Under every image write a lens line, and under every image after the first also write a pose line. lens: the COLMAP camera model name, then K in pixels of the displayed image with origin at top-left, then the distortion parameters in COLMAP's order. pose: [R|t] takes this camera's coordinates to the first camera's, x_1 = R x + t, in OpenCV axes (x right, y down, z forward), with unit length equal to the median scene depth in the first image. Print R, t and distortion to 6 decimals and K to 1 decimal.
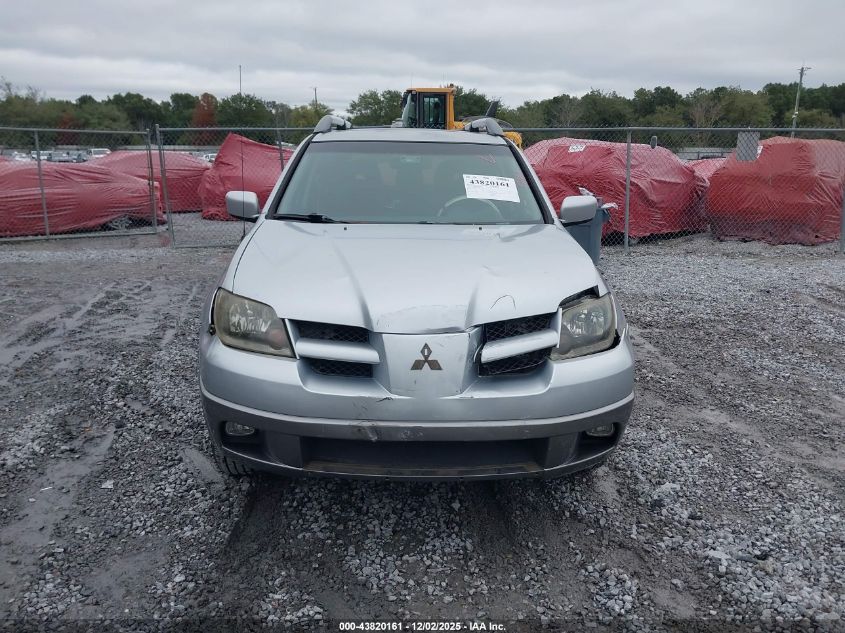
lens RADIAL K [[663.8, 0, 422.5], [0, 663.8, 316.5], [0, 0, 1]] dist [0.005712, -0.002231]
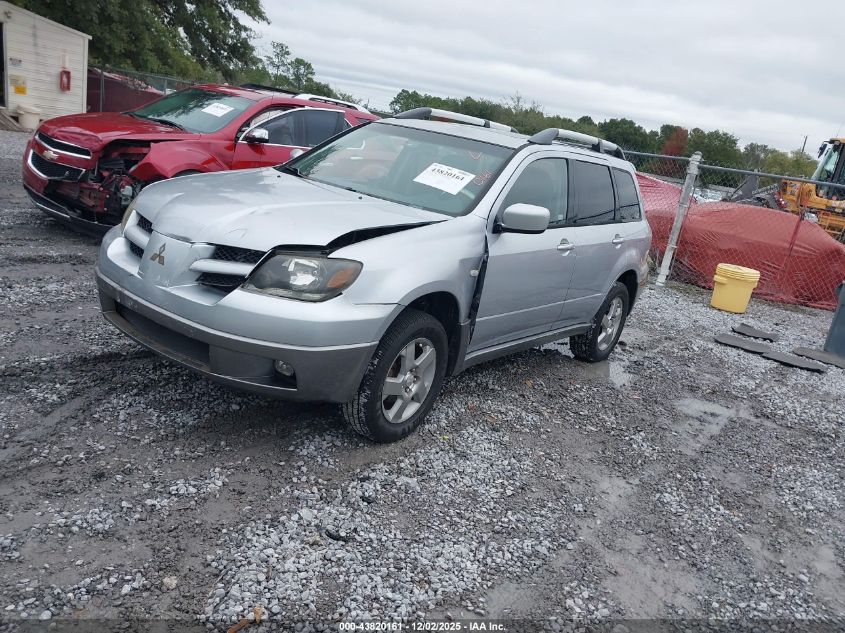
lens RADIAL K [[663.8, 0, 422.5], [0, 663.8, 316.5], [0, 0, 1]] dist [0.005712, -0.002231]
pose [[0.777887, 0.287392, -0.558835, 0.965117], [-0.310429, 0.948951, 0.055906, -0.043766], [0.546374, 0.129991, 0.827392, 0.181579]]
